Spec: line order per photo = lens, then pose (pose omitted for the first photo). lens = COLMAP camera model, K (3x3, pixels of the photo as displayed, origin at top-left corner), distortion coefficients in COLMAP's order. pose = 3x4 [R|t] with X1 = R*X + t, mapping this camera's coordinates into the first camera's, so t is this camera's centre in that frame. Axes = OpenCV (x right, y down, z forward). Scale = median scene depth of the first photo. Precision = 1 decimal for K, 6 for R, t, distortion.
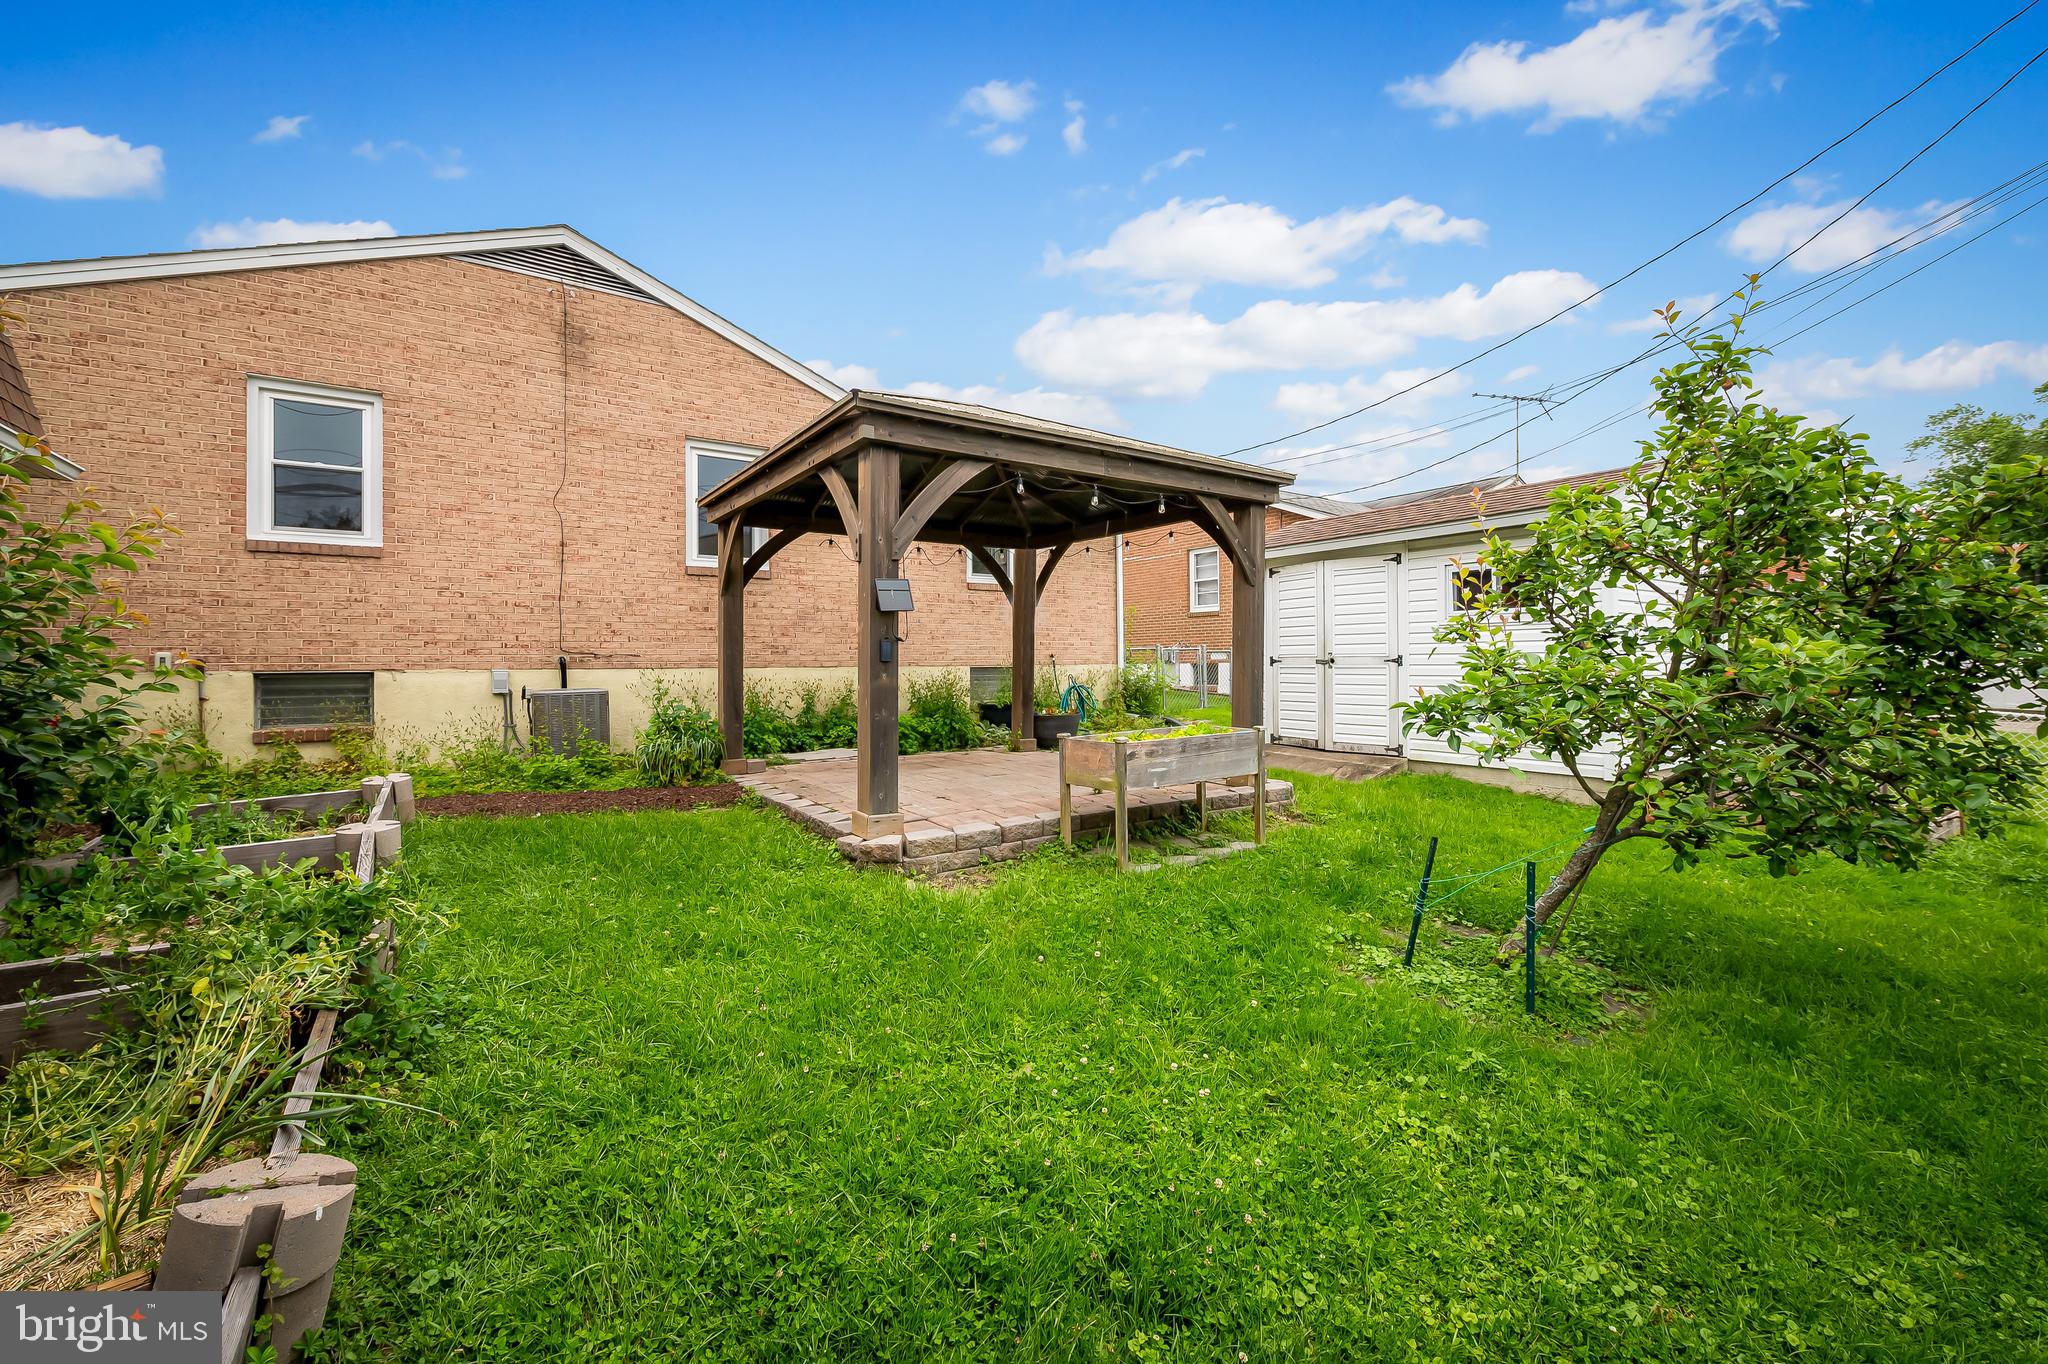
lens RADIAL K [[824.0, 0, 1026.4], [0, 824.0, 662.5], [0, 0, 1]] dist [-0.007020, -0.001285]
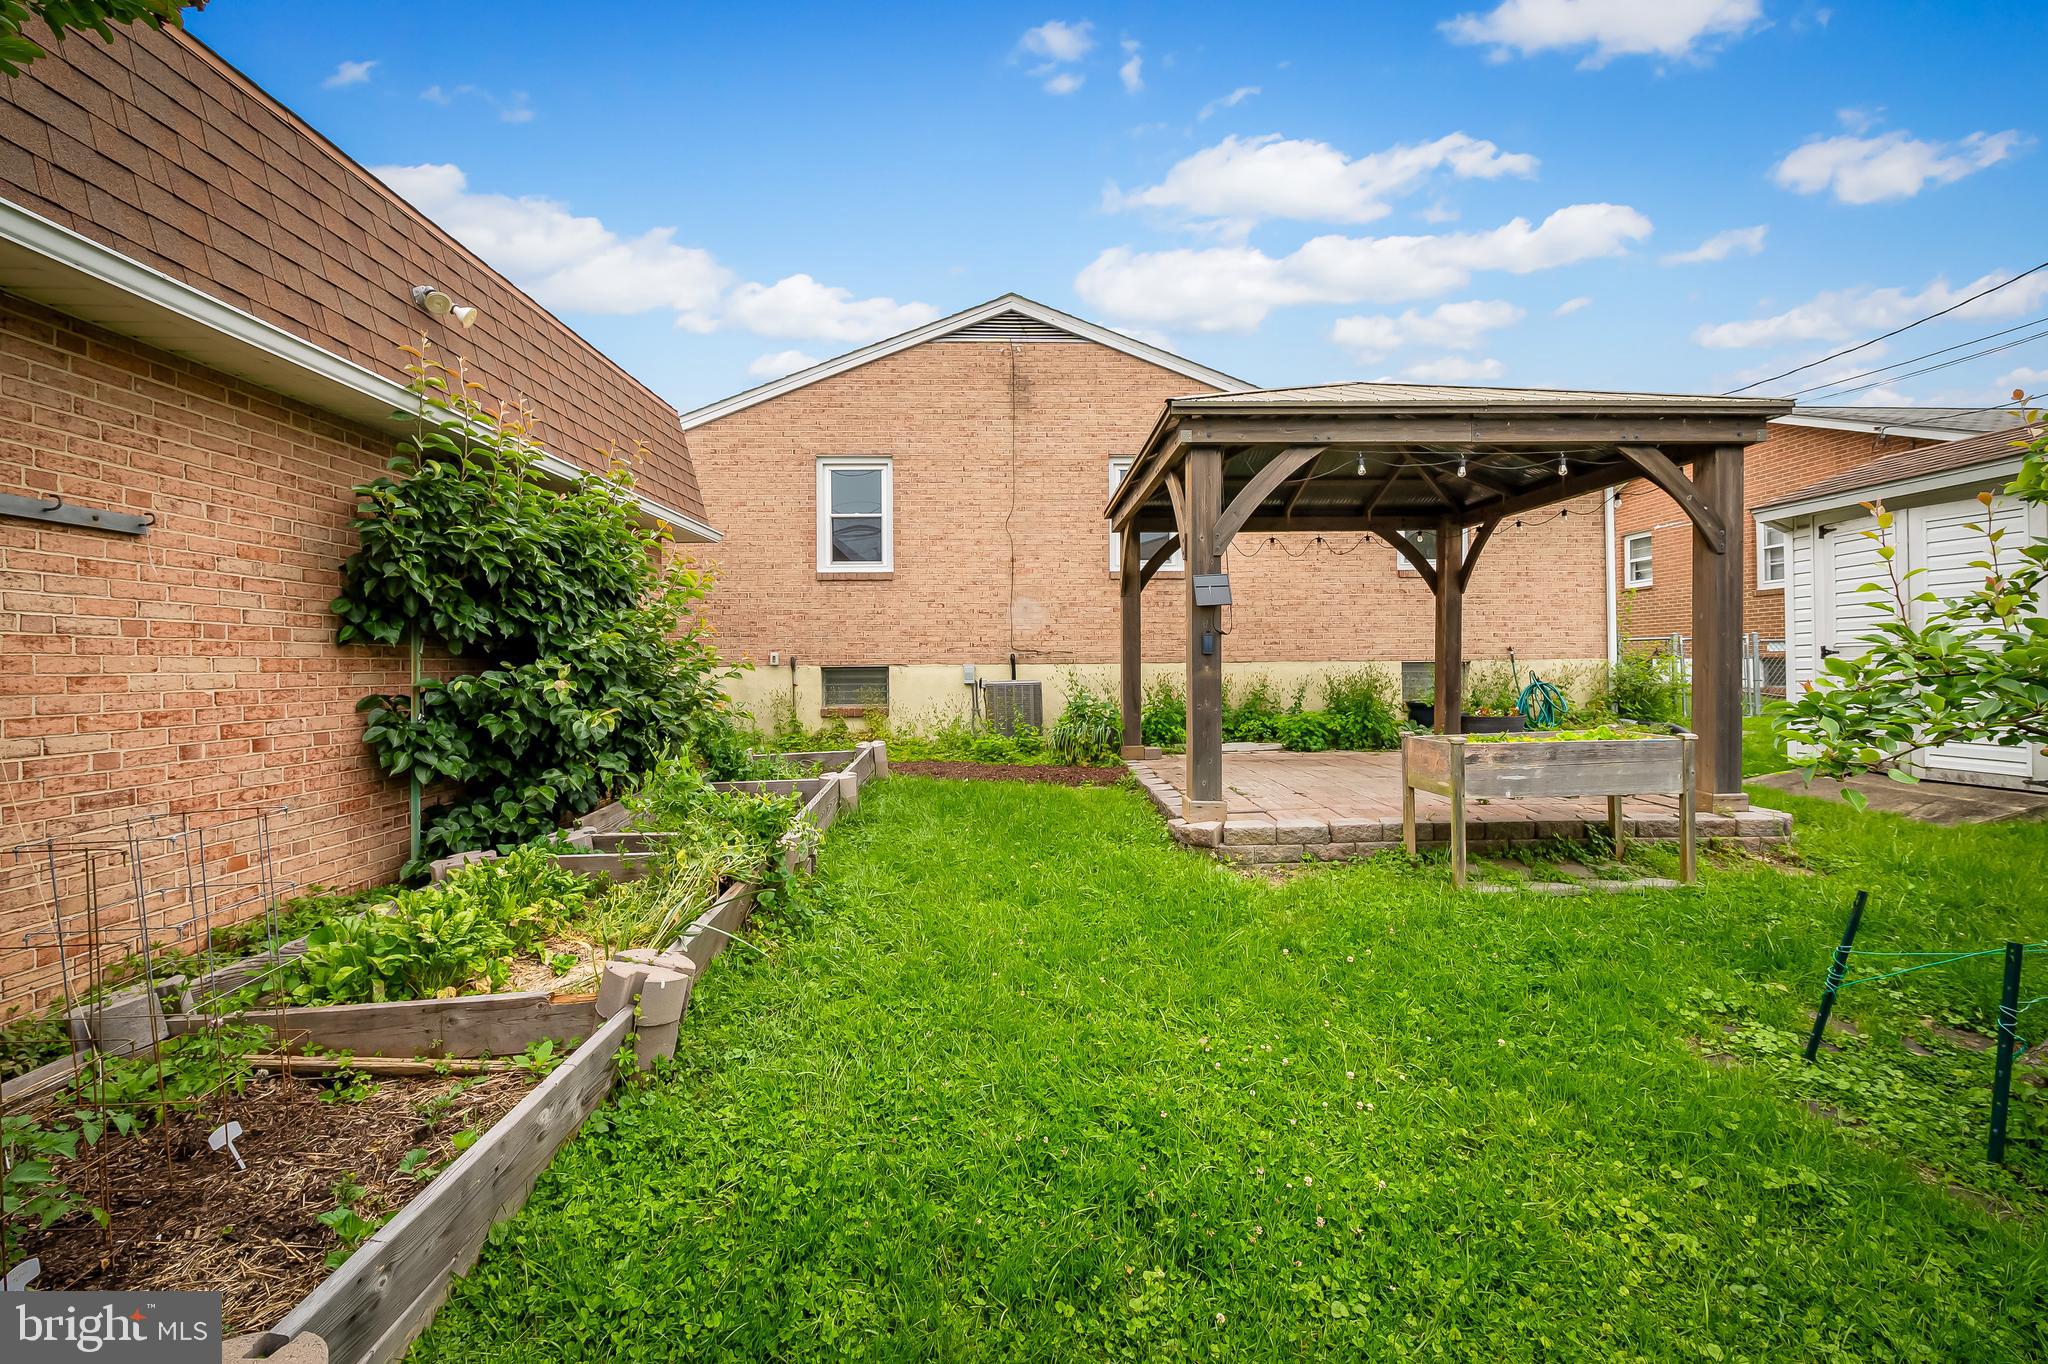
lens RADIAL K [[824.0, 0, 1024.8], [0, 824.0, 666.9], [0, 0, 1]] dist [-0.007020, -0.001285]
pose [[0.836728, 0.000650, -0.547619, 0.136256], [0.003887, 0.999967, 0.007126, 0.004236], [0.547605, -0.008092, 0.836698, 0.001886]]
